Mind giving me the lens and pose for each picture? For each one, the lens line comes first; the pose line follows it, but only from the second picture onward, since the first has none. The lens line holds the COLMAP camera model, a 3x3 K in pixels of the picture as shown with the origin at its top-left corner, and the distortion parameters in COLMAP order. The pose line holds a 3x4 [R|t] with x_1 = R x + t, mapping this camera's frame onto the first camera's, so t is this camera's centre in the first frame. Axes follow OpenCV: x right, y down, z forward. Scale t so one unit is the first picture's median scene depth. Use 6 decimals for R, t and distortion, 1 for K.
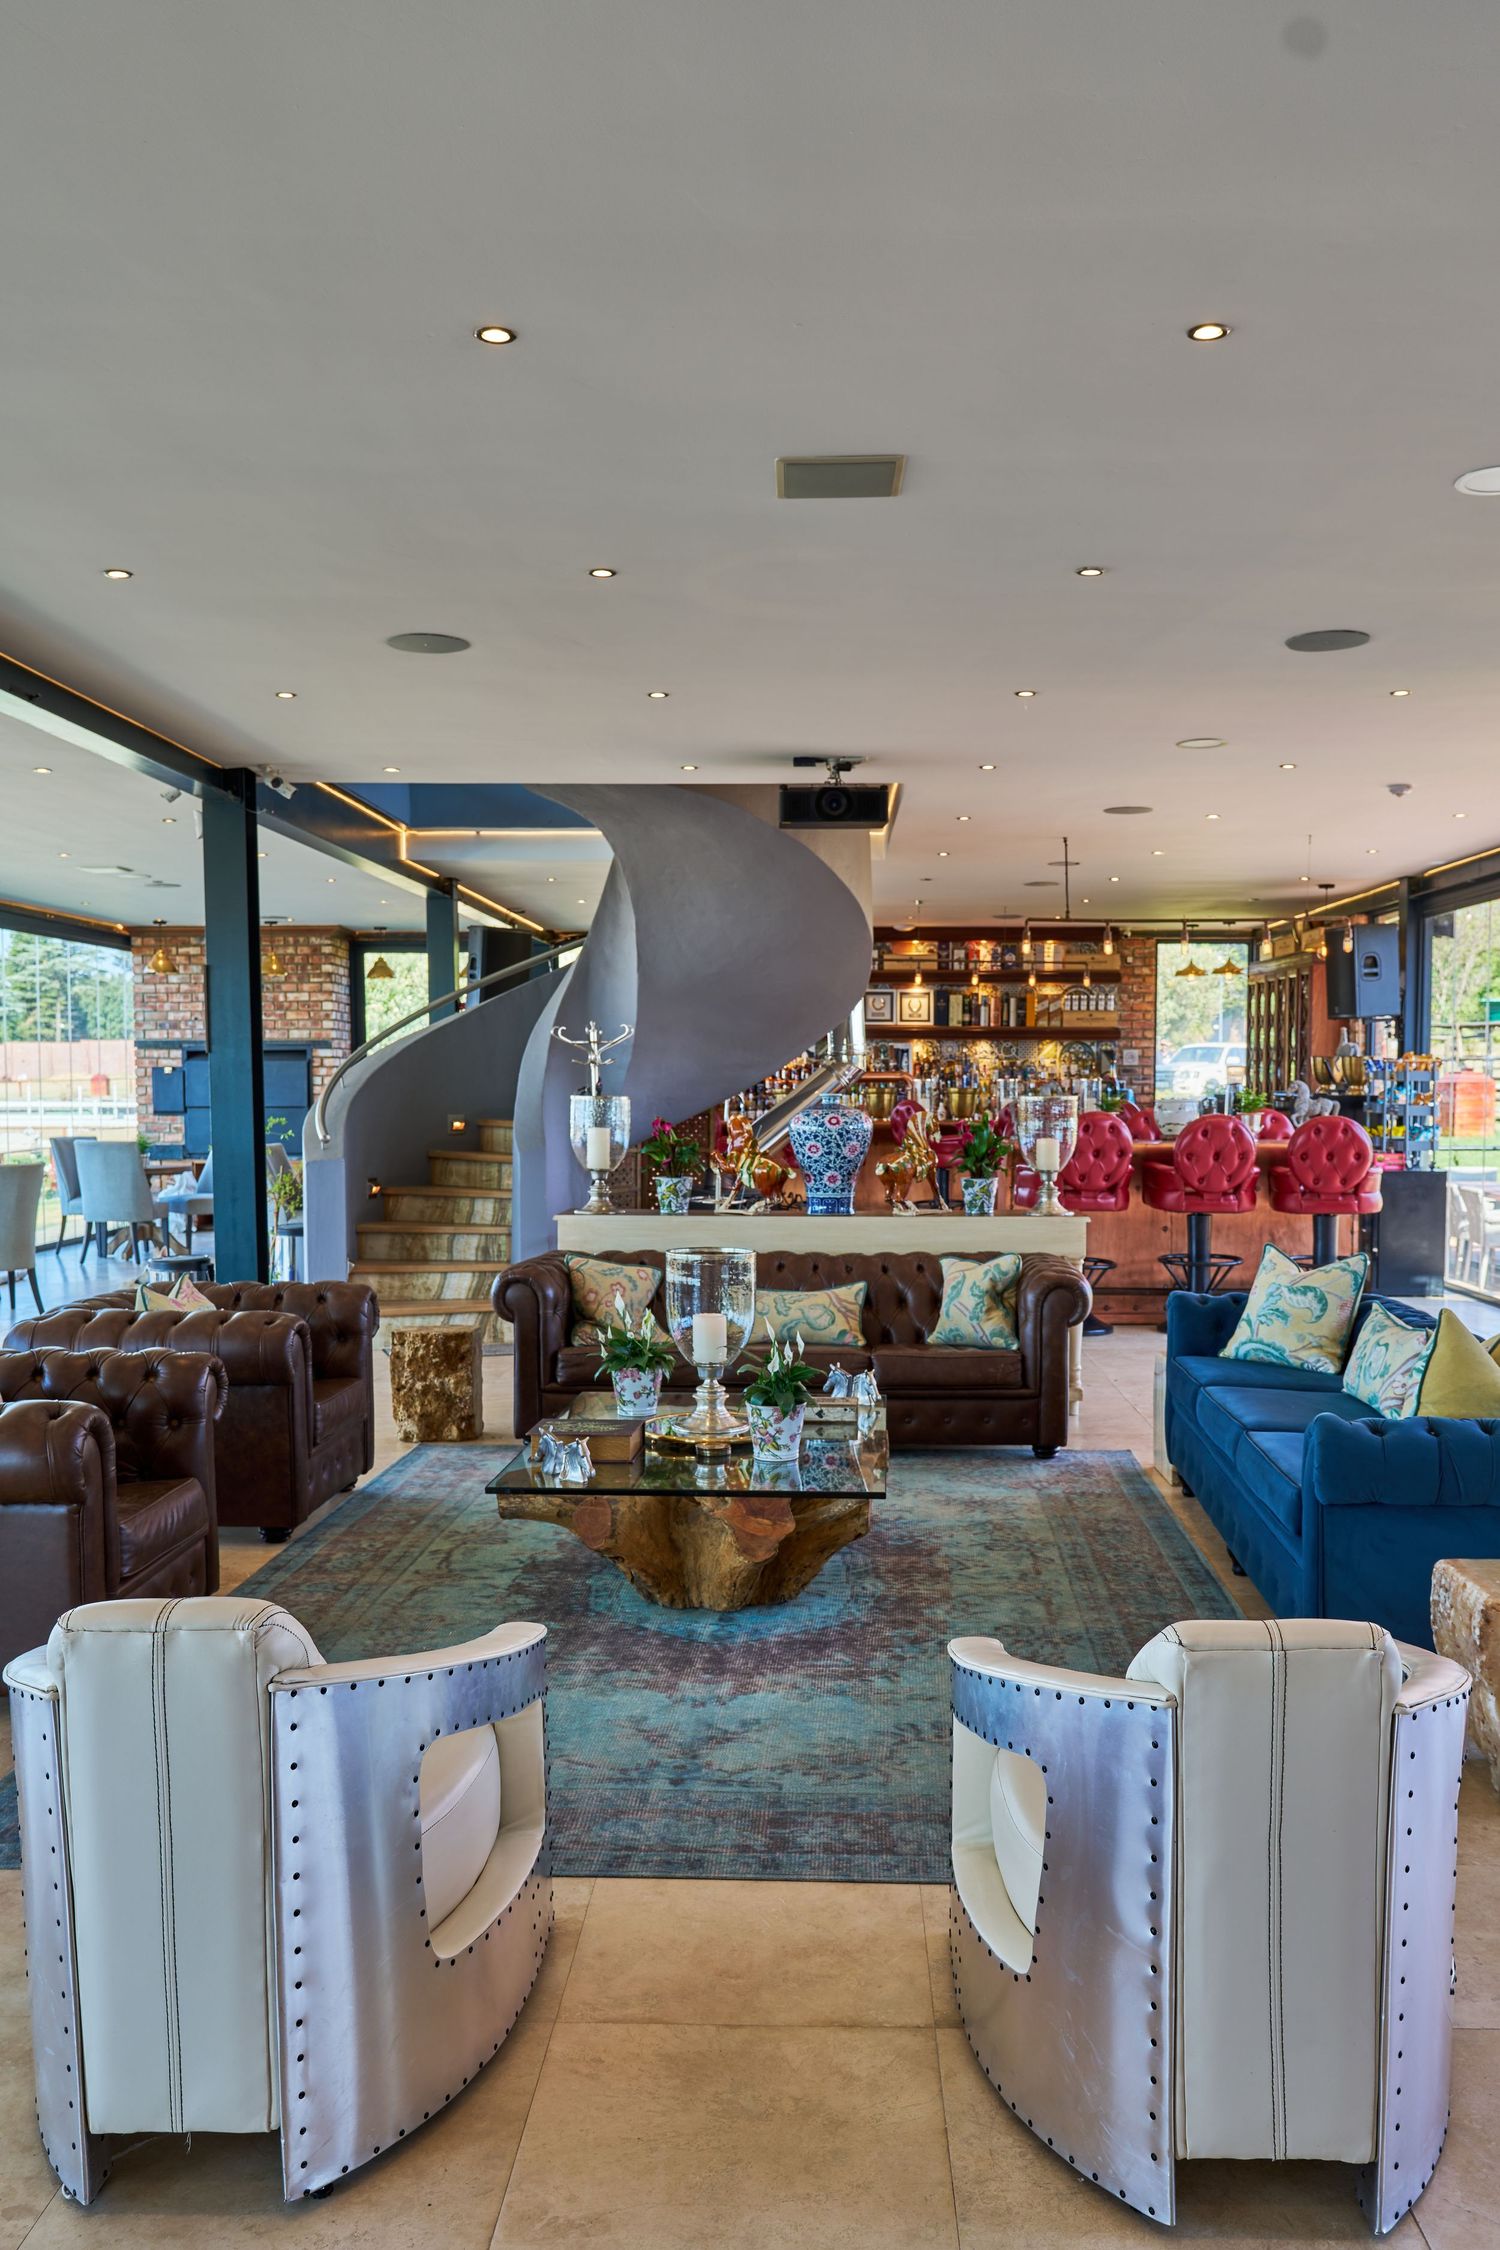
lens RADIAL K [[1825.9, 0, 822.0], [0, 1825.9, 1193.1], [0, 0, 1]] dist [0.004697, 0.000266]
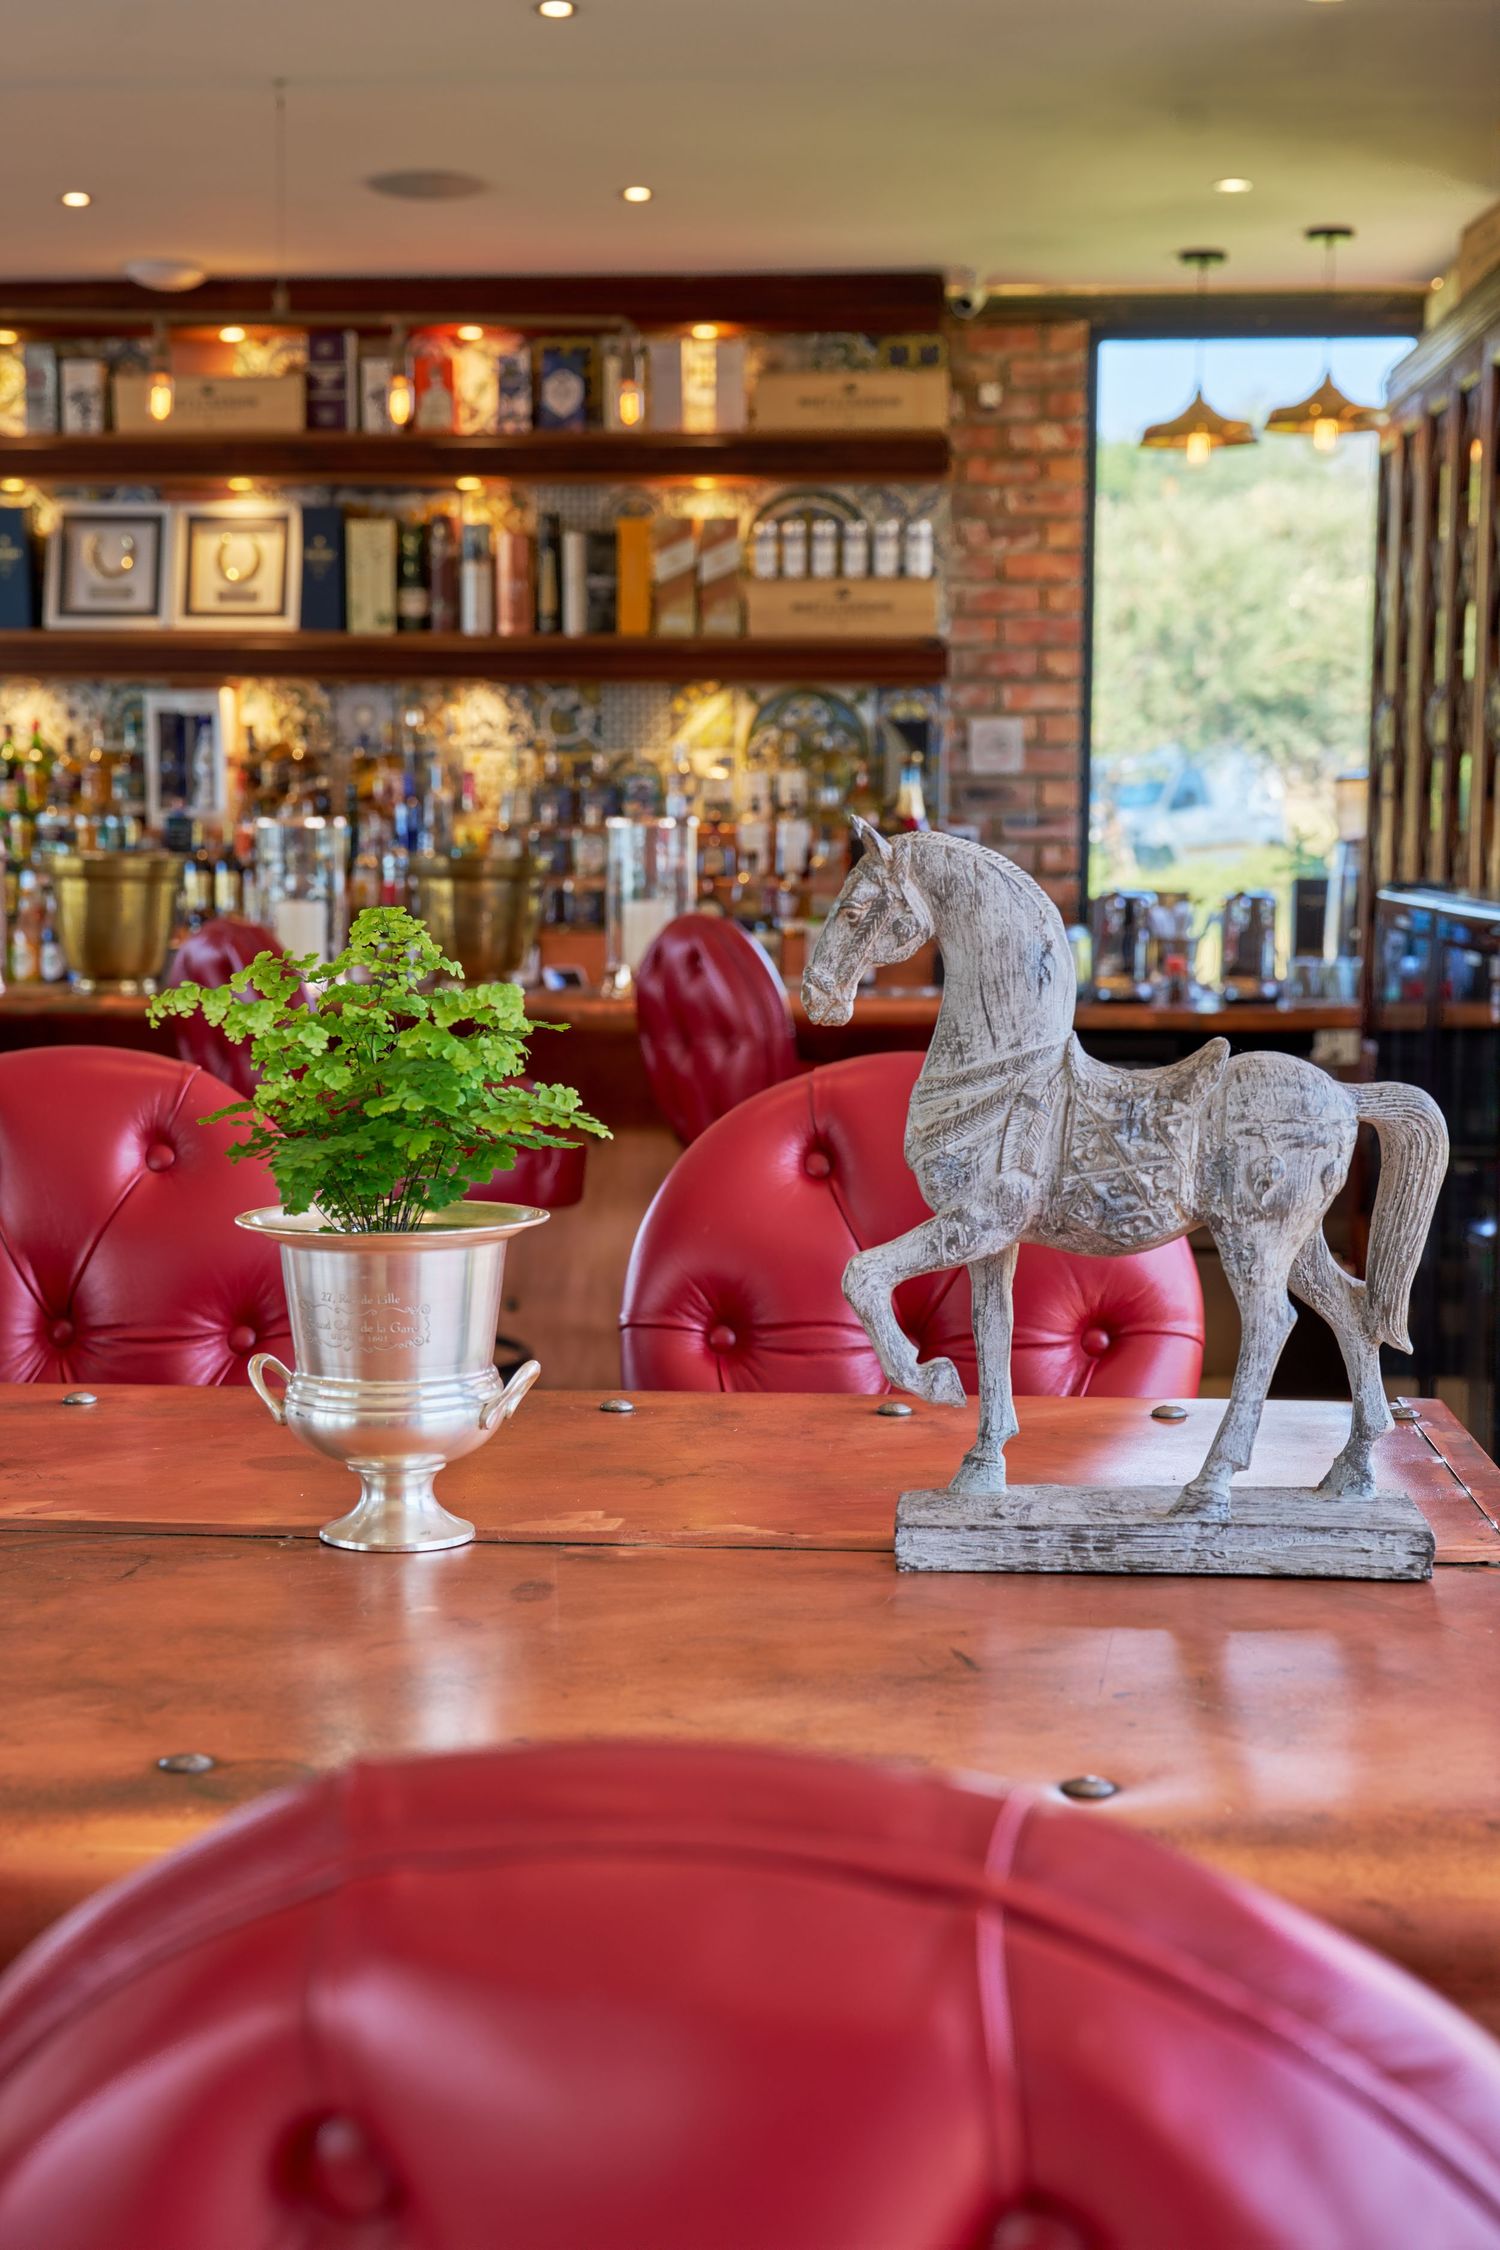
lens RADIAL K [[3042.6, 0, 741.5], [0, 3042.6, 1135.0], [0, 0, 1]] dist [0.008702, 0.000000]
pose [[0.997849, 0.011087, -0.064615, 0.274210], [-0.008468, 0.999137, 0.040666, -0.055809], [0.065010, -0.040032, 0.997081, 0.891839]]
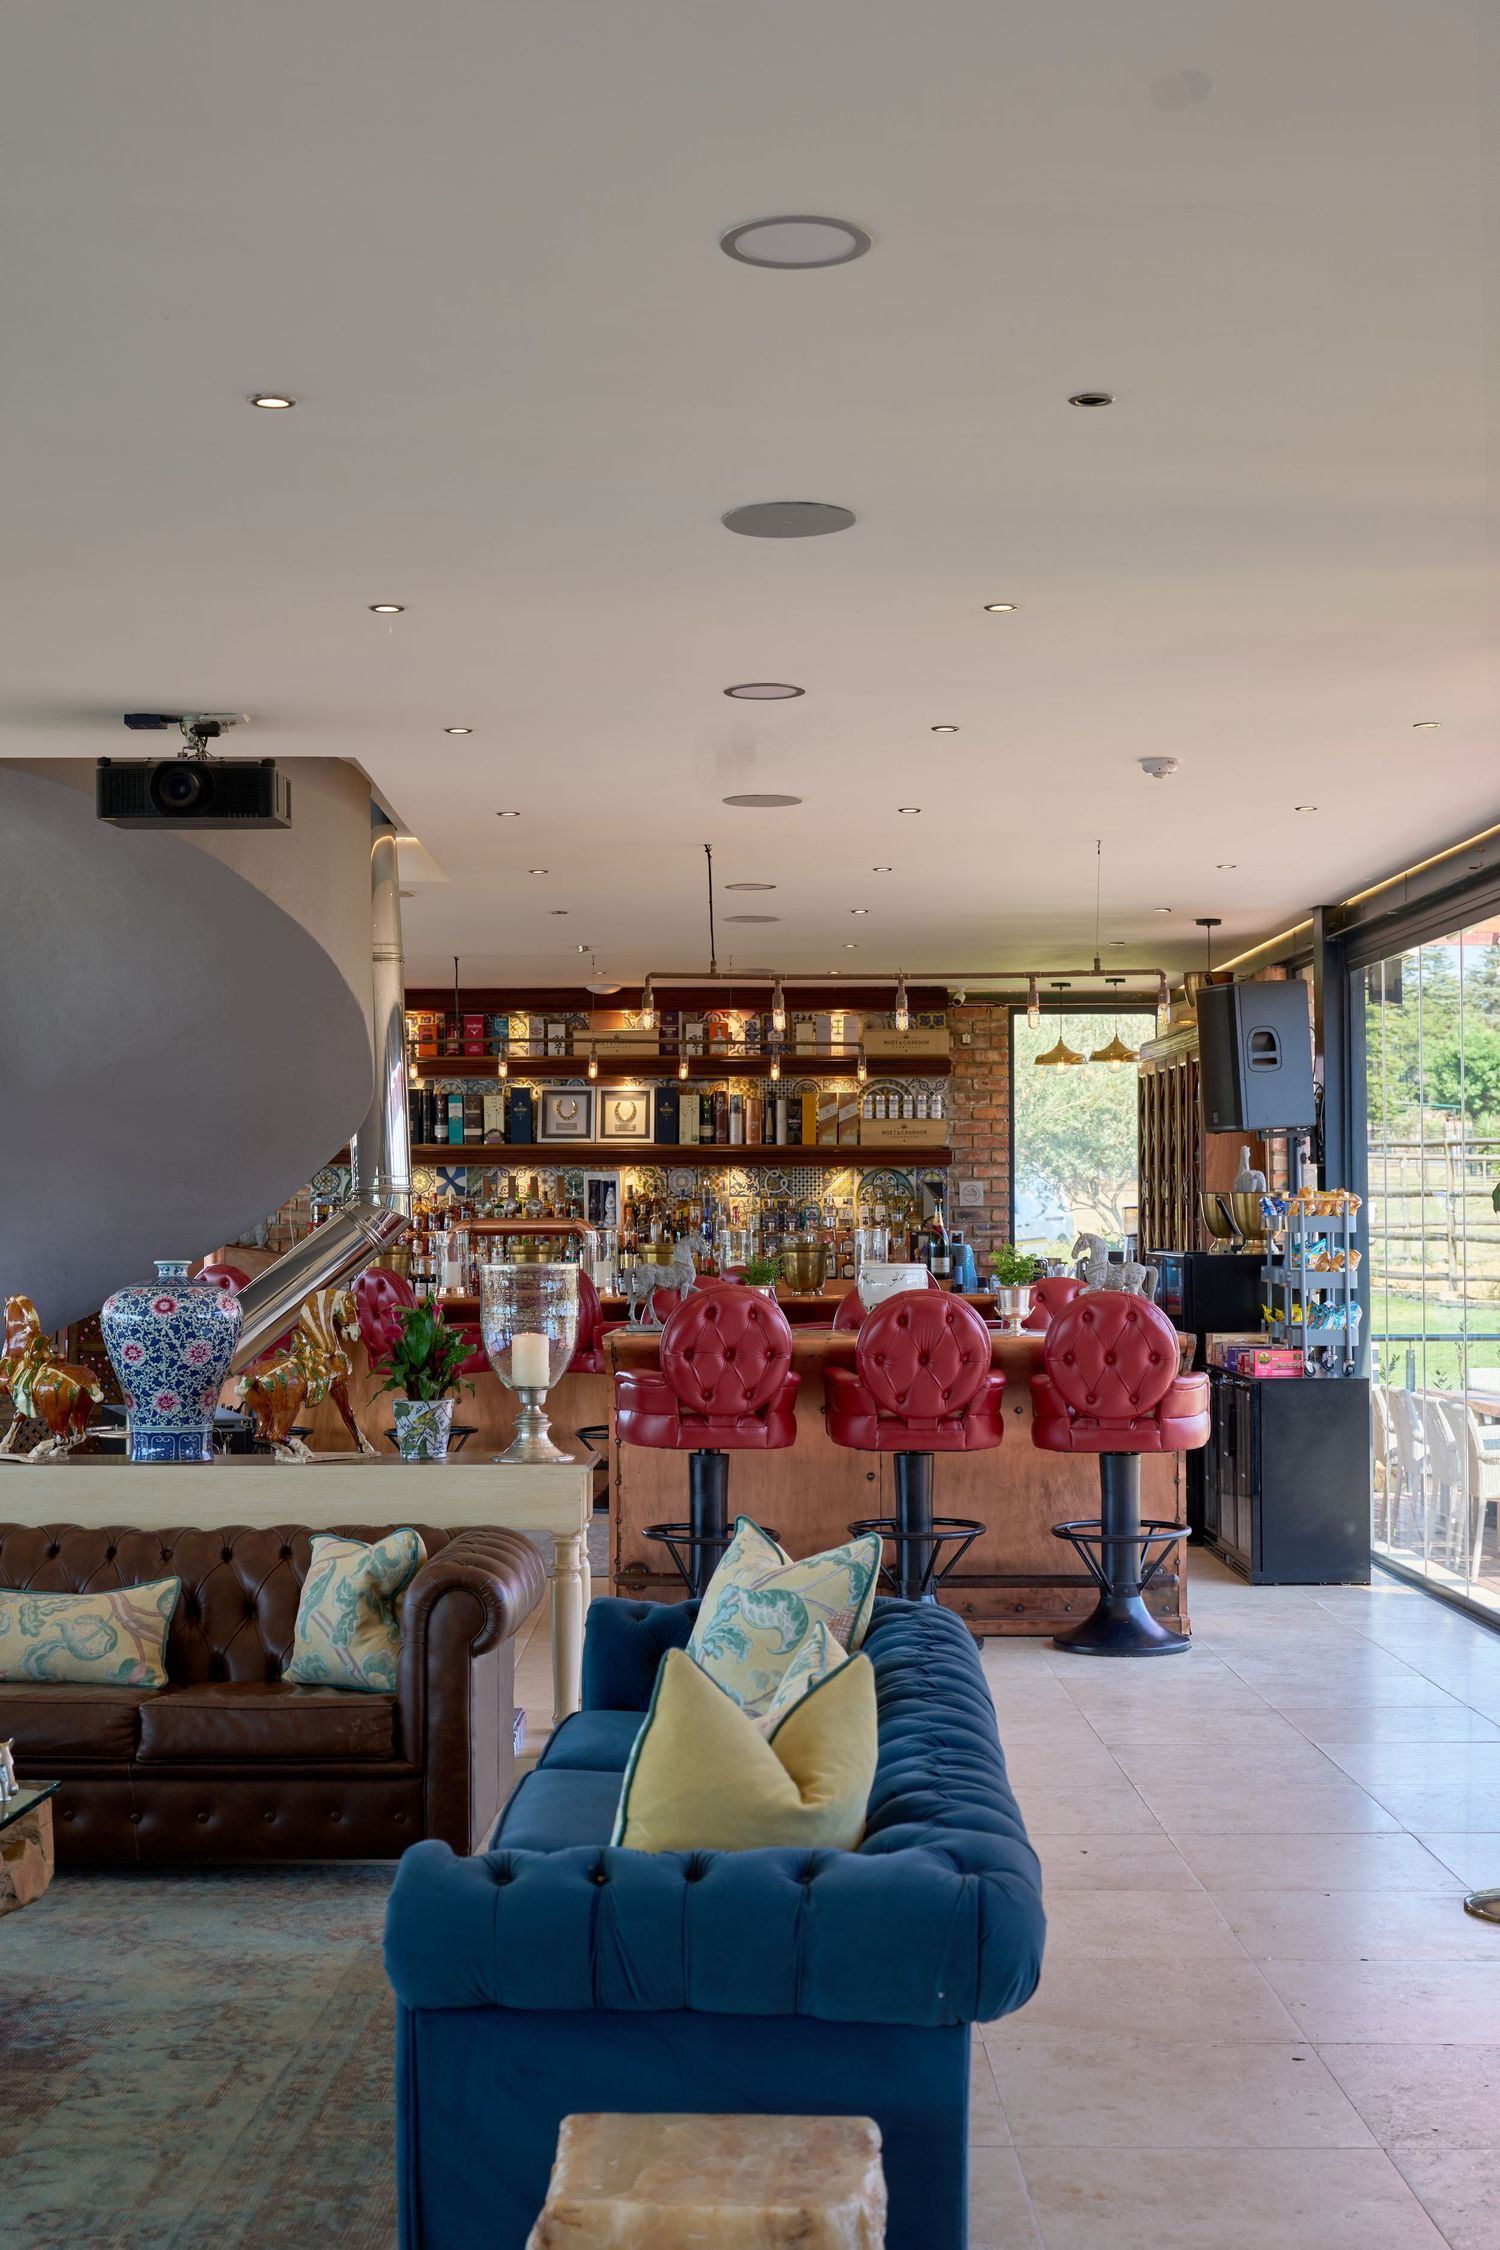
lens RADIAL K [[2850.2, 0, 755.0], [0, 2850.2, 1135.9], [0, 0, 1]] dist [-0.000199, 0.000000]
pose [[0.999975, -0.002886, 0.006429, 0.151081], [0.003472, 0.995651, -0.093101, -0.005473], [-0.006133, 0.093121, 0.995636, 0.043111]]
